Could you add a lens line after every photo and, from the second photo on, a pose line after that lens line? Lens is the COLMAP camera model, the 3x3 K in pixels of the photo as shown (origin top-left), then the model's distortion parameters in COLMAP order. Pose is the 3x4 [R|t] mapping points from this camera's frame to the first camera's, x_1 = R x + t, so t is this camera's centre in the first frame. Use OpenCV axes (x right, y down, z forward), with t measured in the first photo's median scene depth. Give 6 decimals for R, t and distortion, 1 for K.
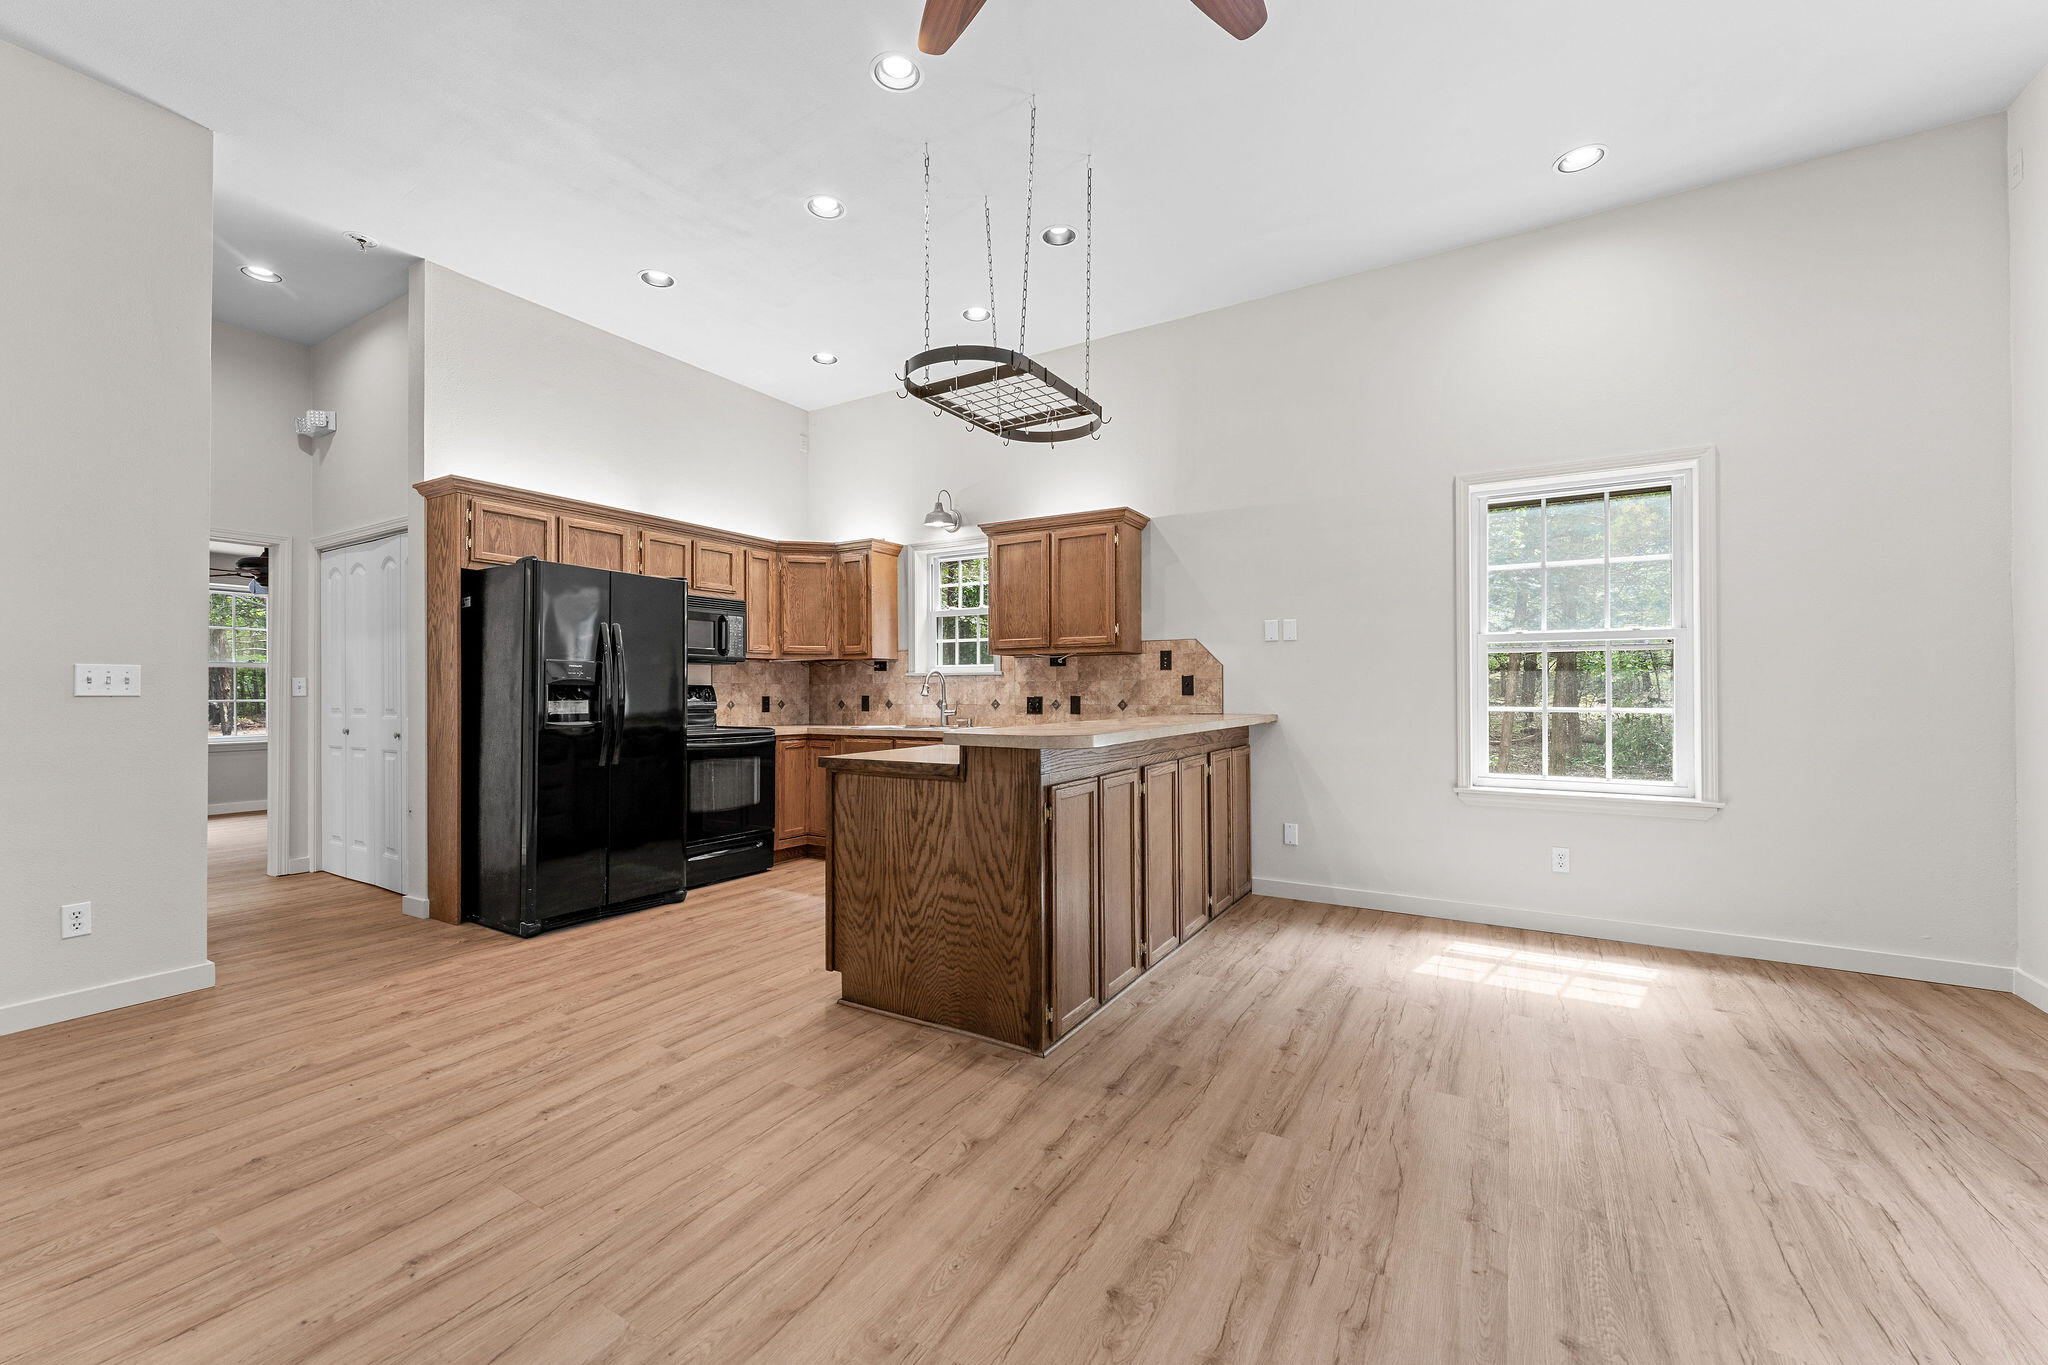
lens RADIAL K [[812.0, 0, 1016.6], [0, 812.0, 684.9], [0, 0, 1]] dist [-0.002678, 0.000005]
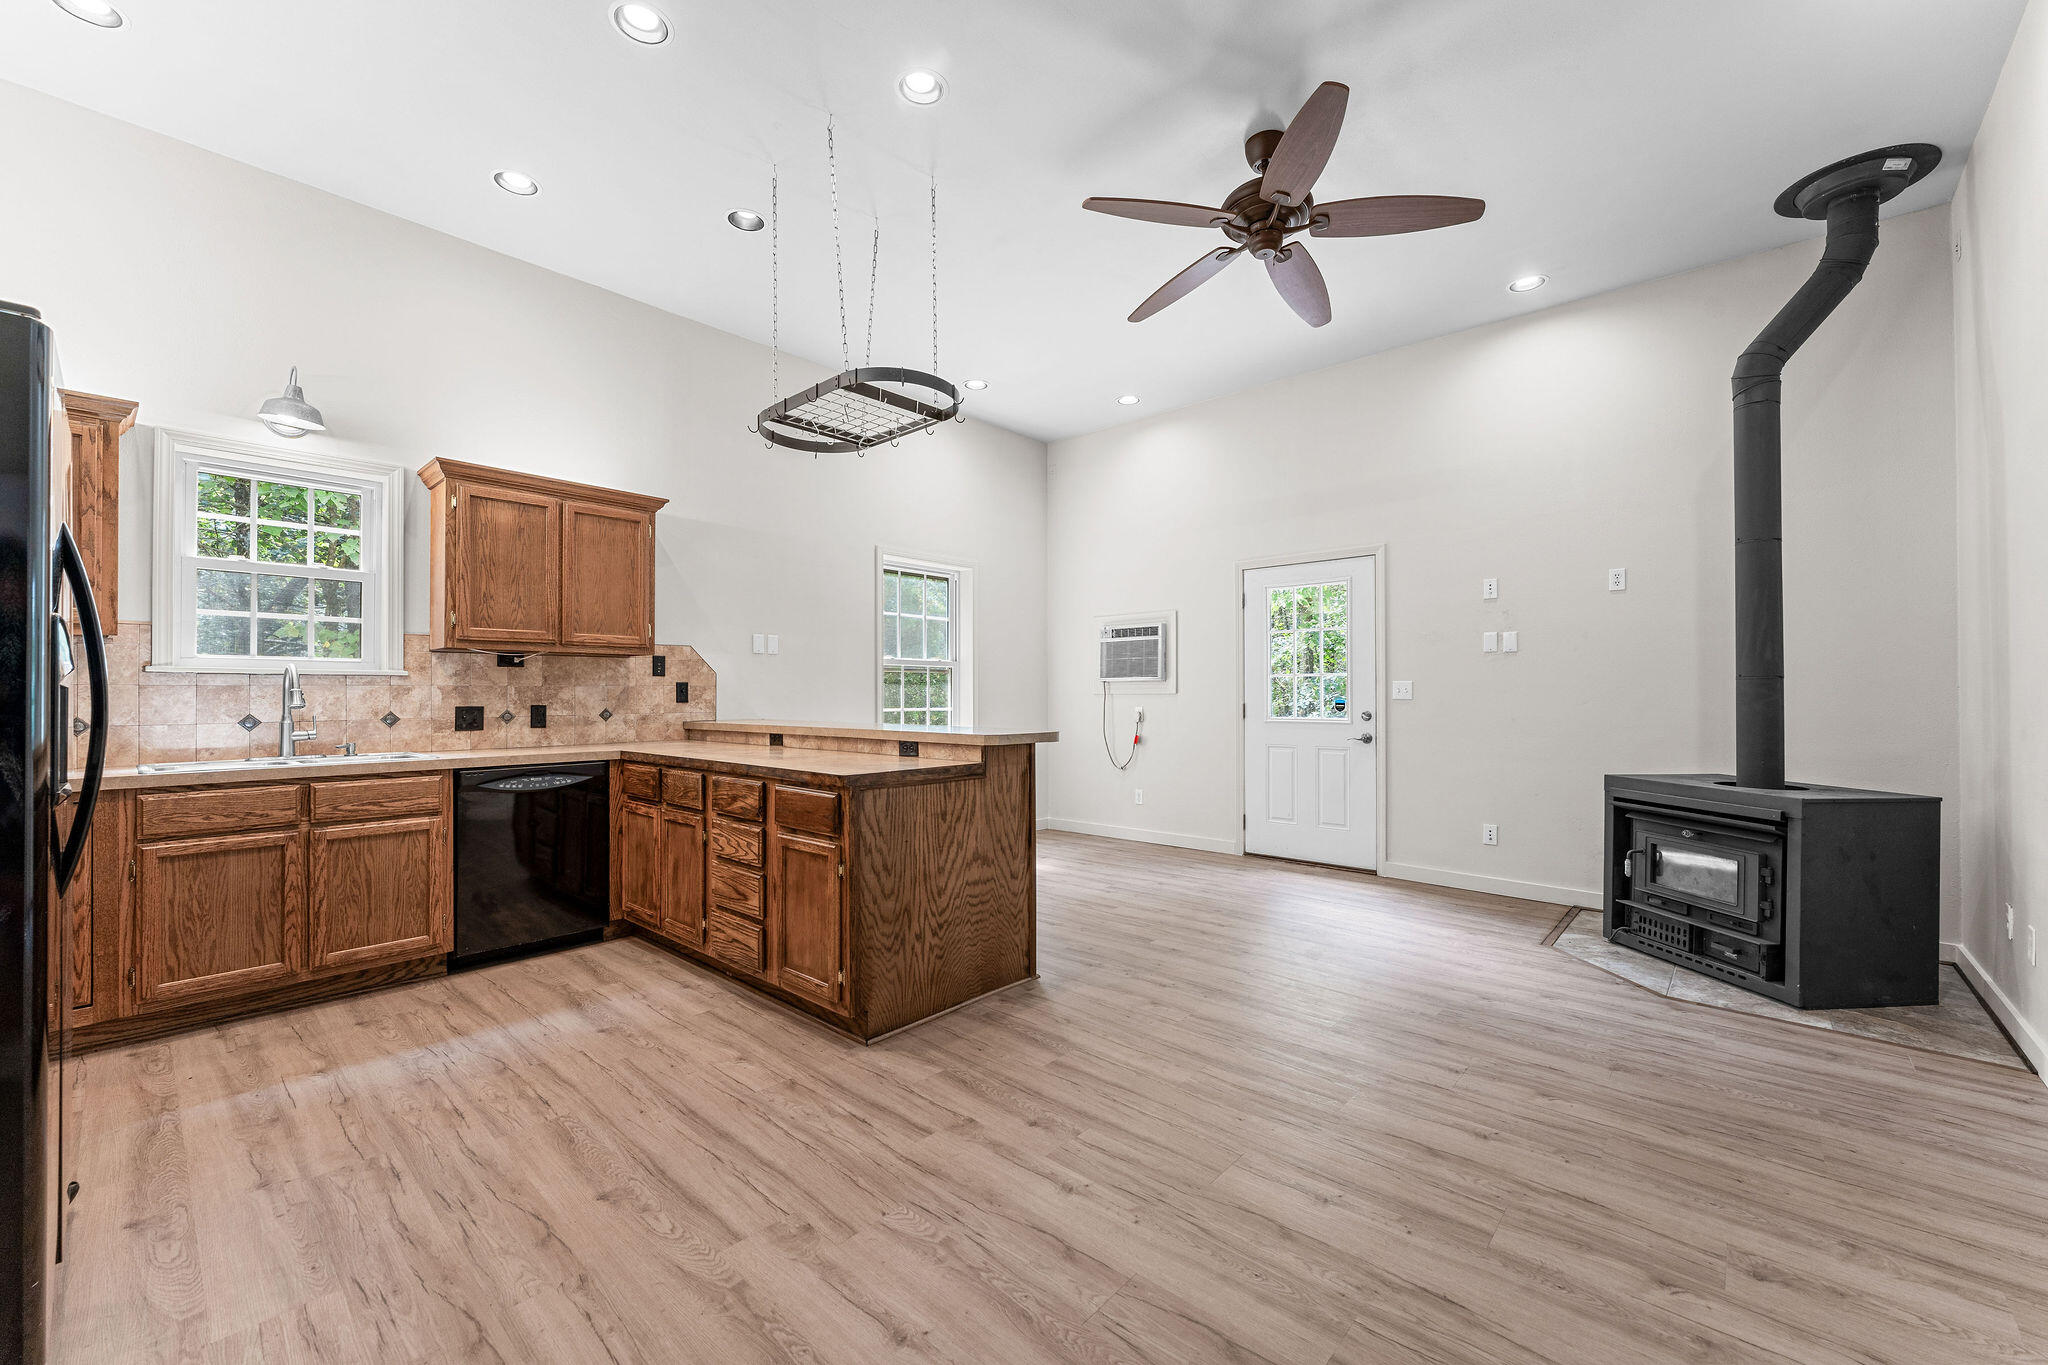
lens RADIAL K [[812.0, 0, 1020.3], [0, 812.0, 687.0], [0, 0, 1]] dist [-0.002678, 0.000005]
pose [[0.188237, 0.011284, 0.982059, -0.772218], [-0.005602, 0.999930, -0.010416, 0.001770], [-0.982108, -0.003541, 0.188287, 0.477090]]
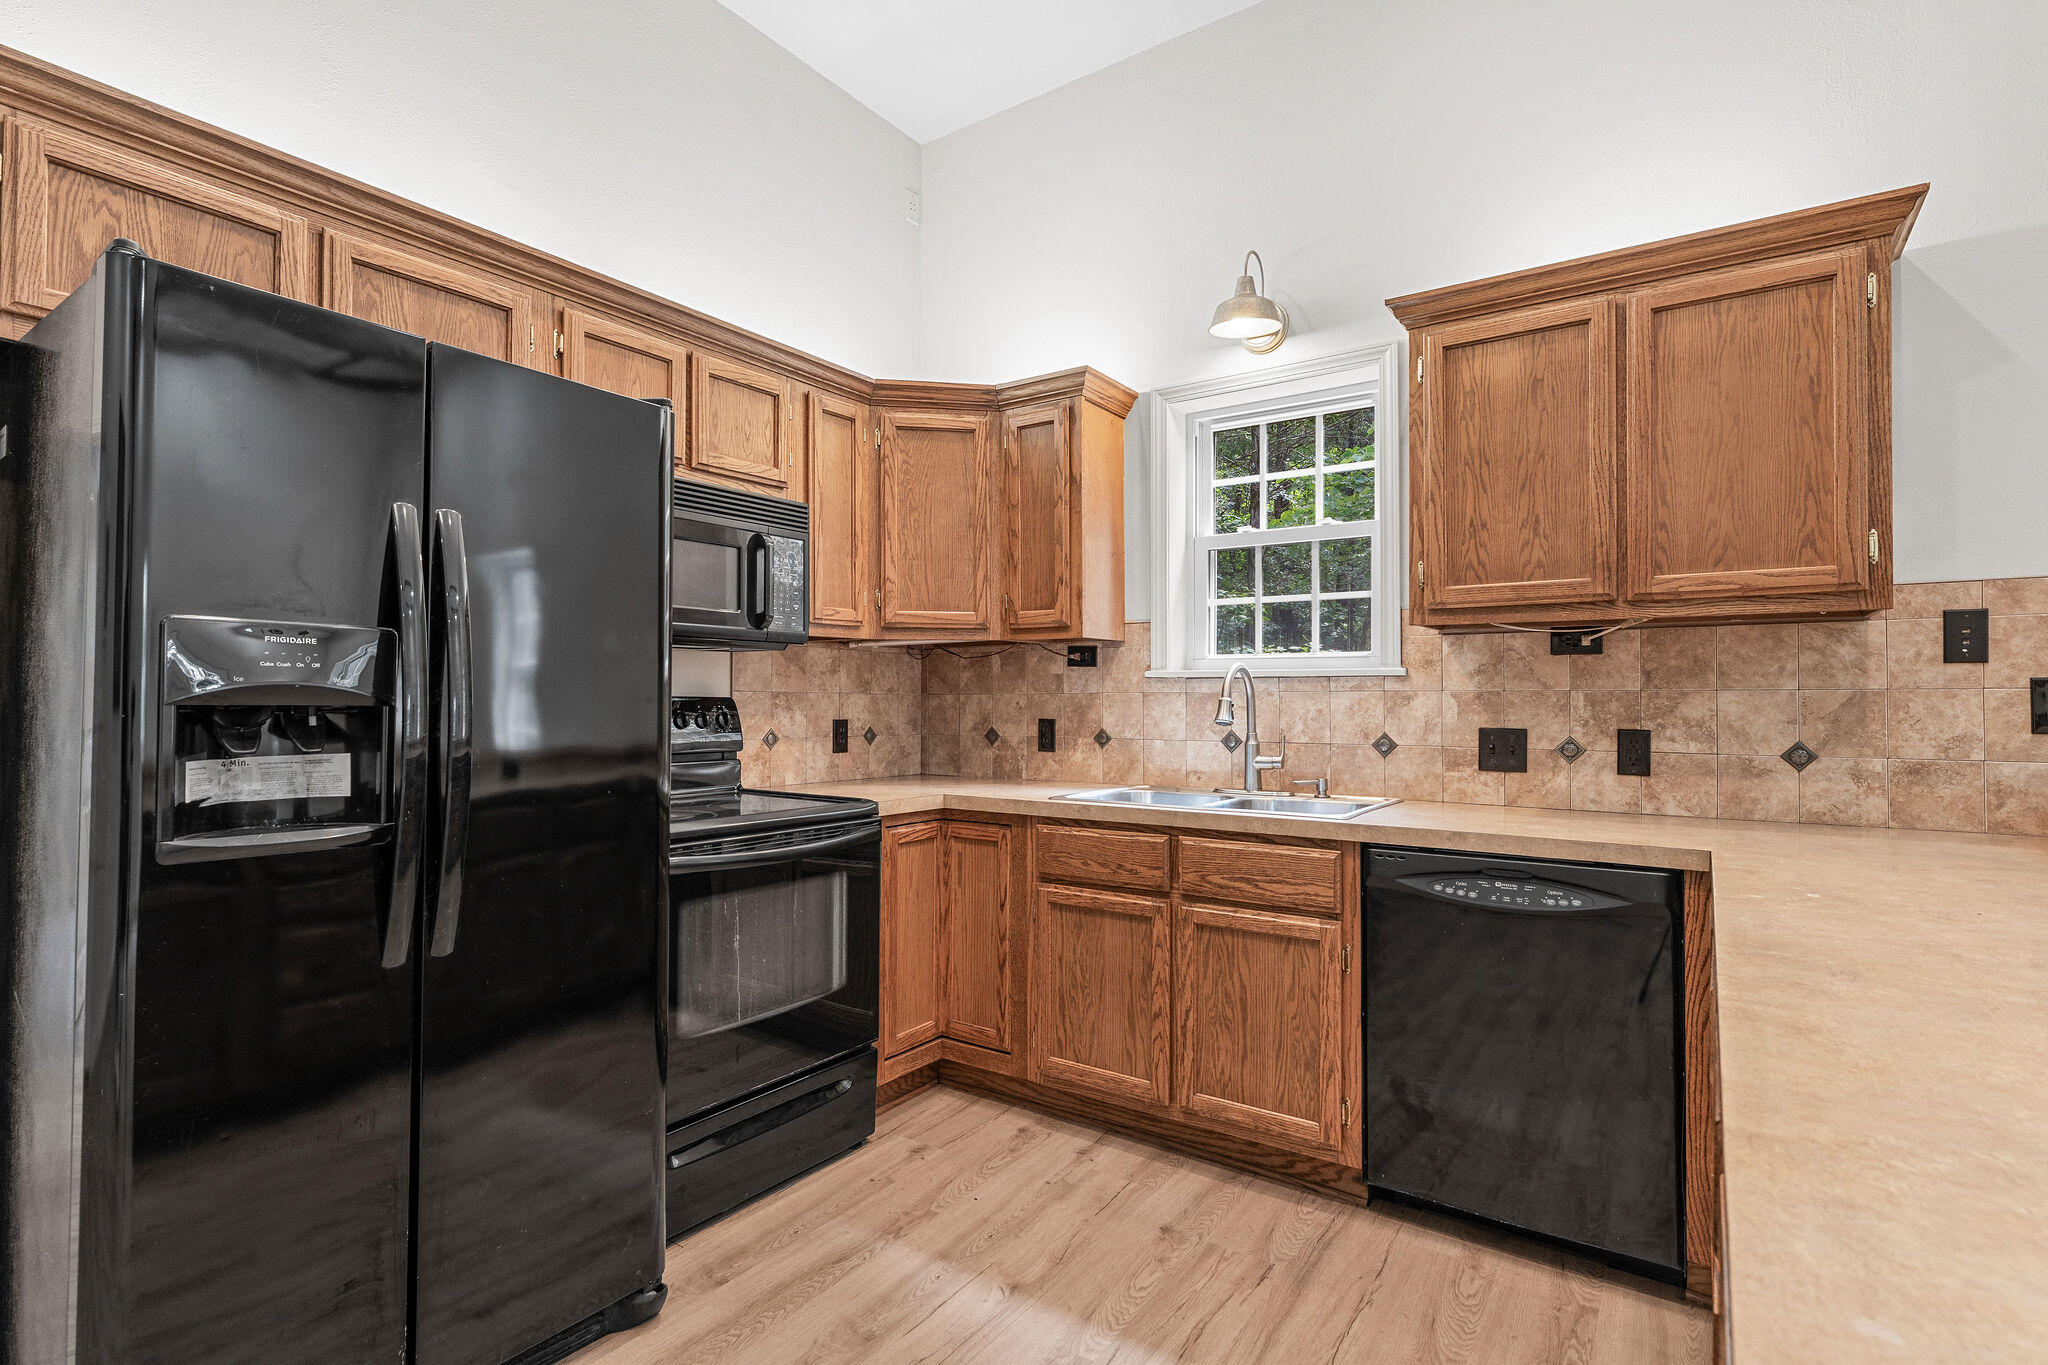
lens RADIAL K [[981.3, 0, 1015.3], [0, 981.3, 684.5], [0, 0, 1]] dist [-0.001949, -0.000078]
pose [[0.997796, 0.003652, -0.066261, -0.243491], [-0.003900, 0.999986, -0.003604, -0.006616], [0.066247, 0.003854, 0.997796, 0.625444]]
